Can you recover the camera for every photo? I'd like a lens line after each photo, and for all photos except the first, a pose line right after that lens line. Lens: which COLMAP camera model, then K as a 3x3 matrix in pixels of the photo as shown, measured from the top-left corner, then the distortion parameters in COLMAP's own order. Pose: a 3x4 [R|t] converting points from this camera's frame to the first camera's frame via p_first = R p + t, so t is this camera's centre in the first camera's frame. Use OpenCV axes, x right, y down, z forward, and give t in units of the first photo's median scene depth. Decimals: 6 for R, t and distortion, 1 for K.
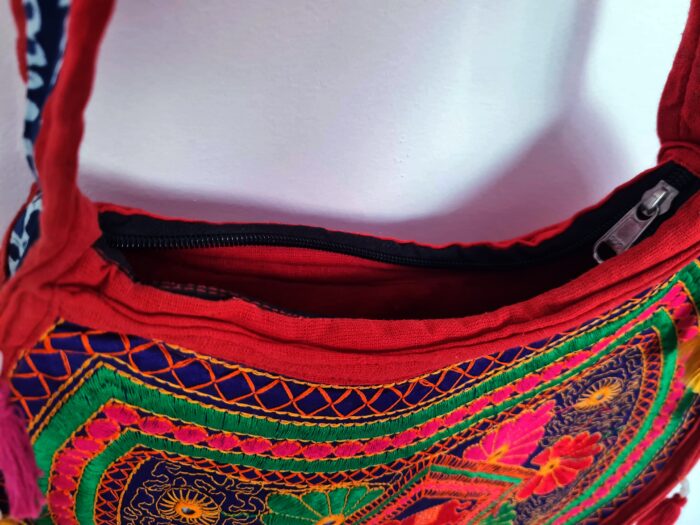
lens RADIAL K [[543.2, 0, 352.3], [0, 543.2, 259.0], [0, 0, 1]] dist [0.003971, -0.023431]
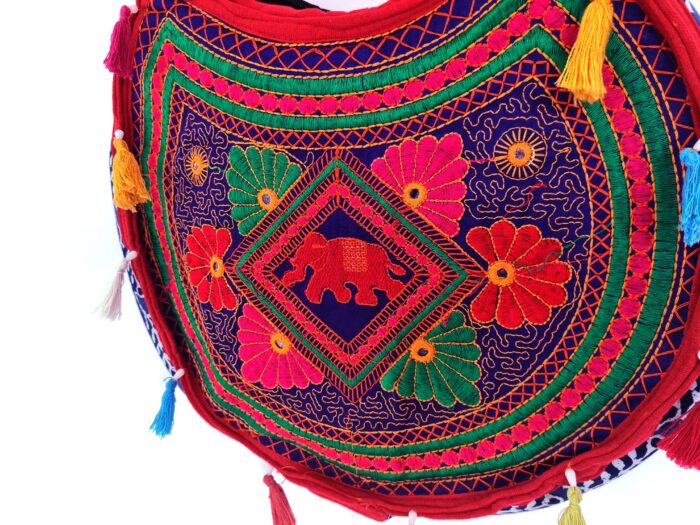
lens RADIAL K [[543.2, 0, 352.1], [0, 543.2, 268.5], [0, 0, 1]] dist [0.003971, -0.023431]
pose [[0.788674, 0.069946, -0.610820, 1.057018], [-0.326516, 0.889471, -0.319734, 1.097634], [0.520943, 0.451608, 0.724341, 0.225585]]
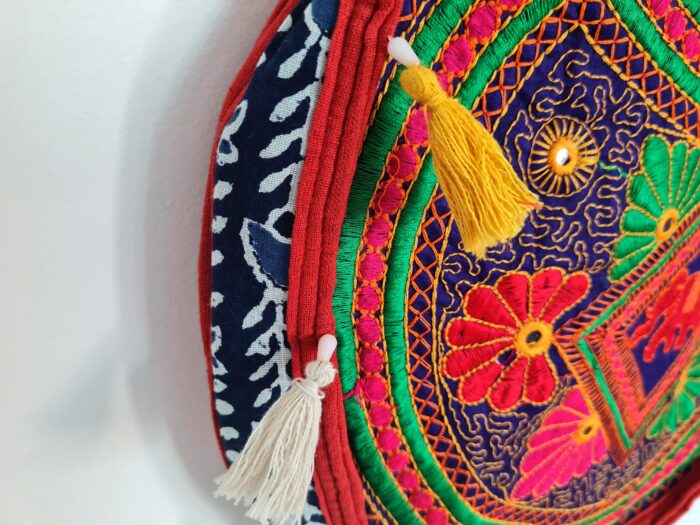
lens RADIAL K [[543.2, 0, 349.0], [0, 543.2, 265.9], [0, 0, 1]] dist [0.003971, -0.023431]
pose [[0.959621, 0.013529, 0.280972, -0.840562], [0.083674, 0.939902, -0.331034, 0.863436], [-0.268564, 0.341177, 0.900817, 0.416436]]
